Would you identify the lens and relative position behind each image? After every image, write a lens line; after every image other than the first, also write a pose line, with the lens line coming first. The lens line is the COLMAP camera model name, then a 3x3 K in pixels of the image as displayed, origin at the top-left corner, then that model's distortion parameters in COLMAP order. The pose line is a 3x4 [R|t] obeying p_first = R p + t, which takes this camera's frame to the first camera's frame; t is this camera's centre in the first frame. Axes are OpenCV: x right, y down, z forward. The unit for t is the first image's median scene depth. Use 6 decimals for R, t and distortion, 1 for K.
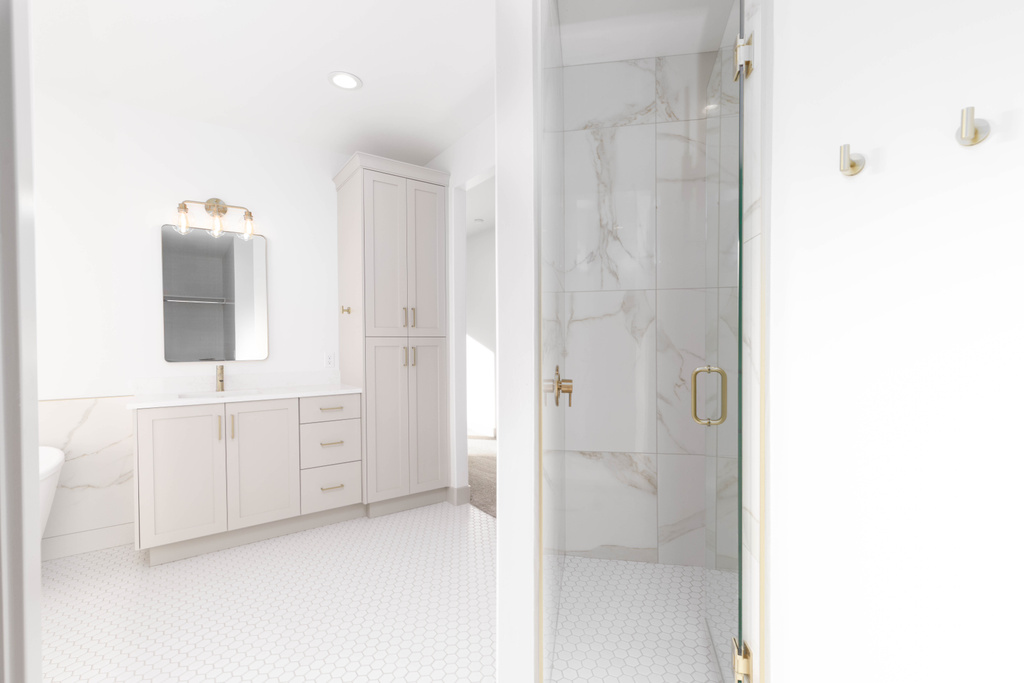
lens RADIAL K [[458.0, 0, 510.0], [0, 458.0, 345.6], [0, 0, 1]] dist [0.005842, -0.000674]
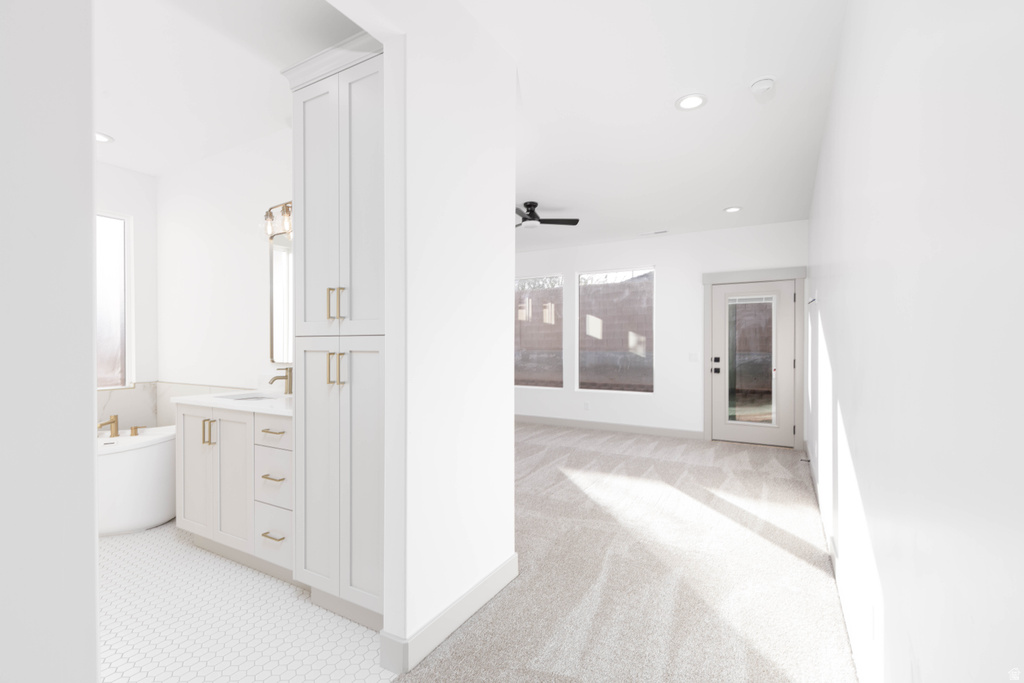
lens RADIAL K [[458.0, 0, 514.2], [0, 458.0, 346.2], [0, 0, 1]] dist [0.005842, -0.000674]
pose [[0.422071, 0.009429, -0.906514, 0.474439], [-0.005741, 0.999954, 0.007728, -0.012473], [0.906545, 0.001943, 0.422105, 1.064022]]
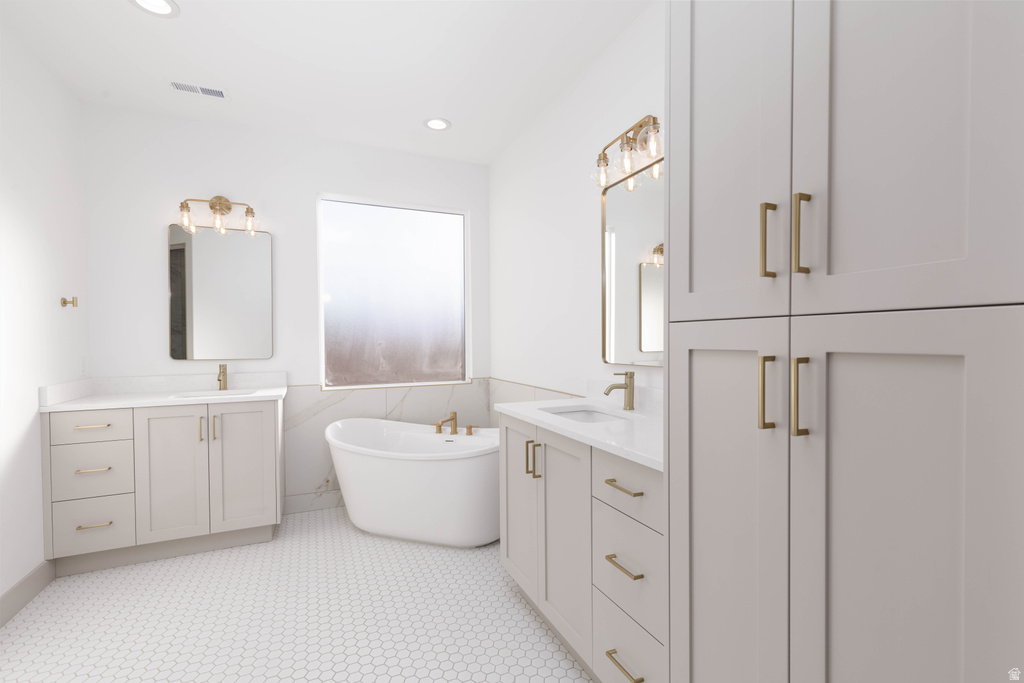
lens RADIAL K [[458.0, 0, 511.3], [0, 458.0, 347.7], [0, 0, 1]] dist [0.005842, -0.000674]
pose [[-0.201587, 0.024437, -0.979166, 0.061923], [0.002368, 0.999698, 0.024462, -0.009089], [0.979468, 0.002613, -0.201584, 1.004507]]
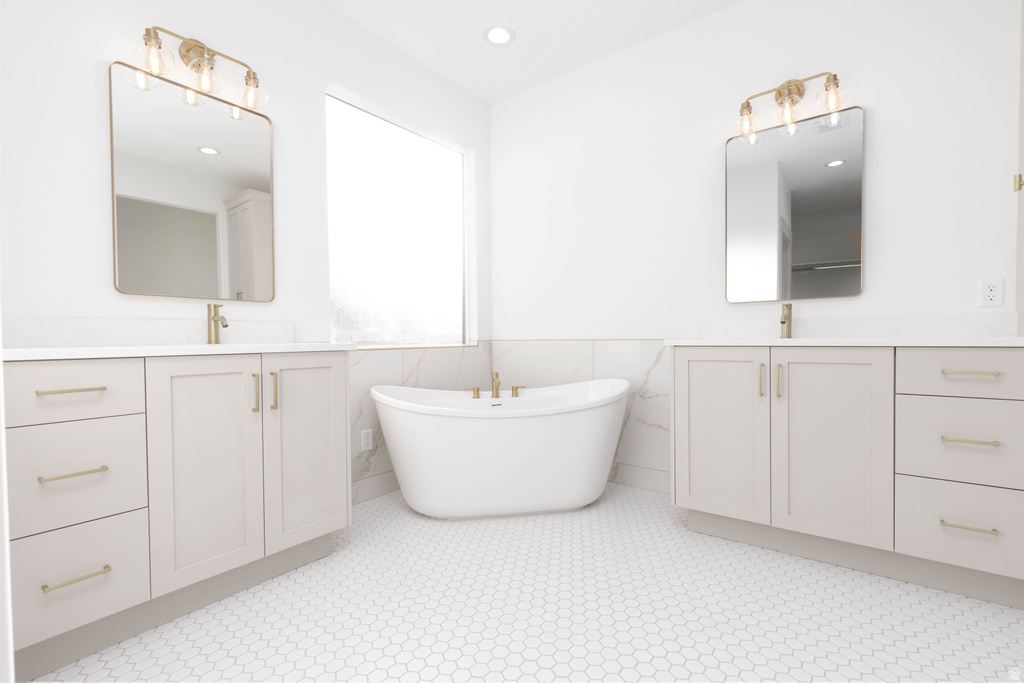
lens RADIAL K [[458.0, 0, 518.3], [0, 458.0, 347.4], [0, 0, 1]] dist [0.005842, -0.000674]
pose [[0.296036, 0.025434, -0.954838, -0.052186], [-0.000639, 0.999650, 0.026430, 0.097703], [0.955176, -0.007214, 0.295949, 0.377542]]
